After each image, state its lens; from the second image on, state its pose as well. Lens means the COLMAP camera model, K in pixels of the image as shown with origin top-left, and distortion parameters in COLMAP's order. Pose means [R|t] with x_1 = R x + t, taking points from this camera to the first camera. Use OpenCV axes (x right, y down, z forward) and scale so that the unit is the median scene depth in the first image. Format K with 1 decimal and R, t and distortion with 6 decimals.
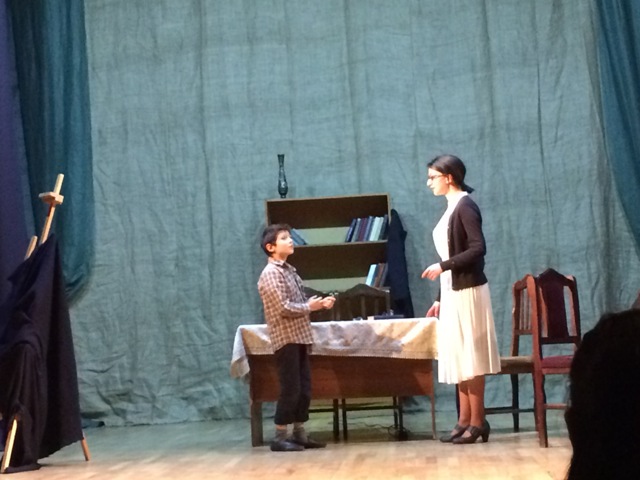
lens RADIAL K [[1423.3, 0, 318.6], [0, 1423.3, 241.5], [0, 0, 1]] dist [0.015988, 0.000000]
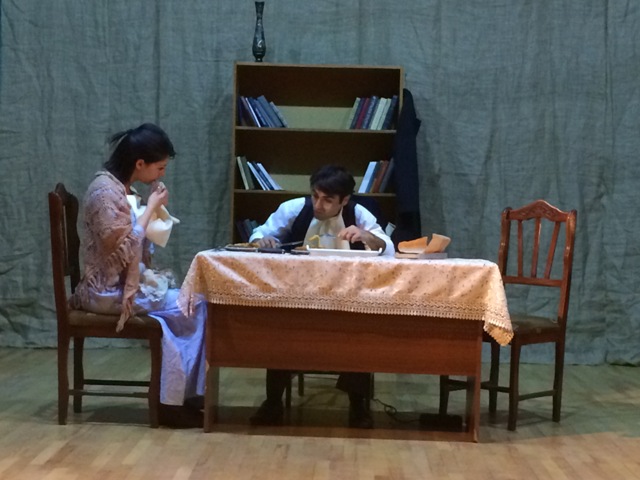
lens RADIAL K [[1278.5, 0, 325.0], [0, 1278.5, 238.9], [0, 0, 1]] dist [0.064710, 0.000000]
pose [[0.995106, 0.073857, 0.065640, -0.026624], [-0.080112, 0.991915, 0.098417, -0.007199], [-0.057841, -0.103194, 0.992978, 0.319564]]
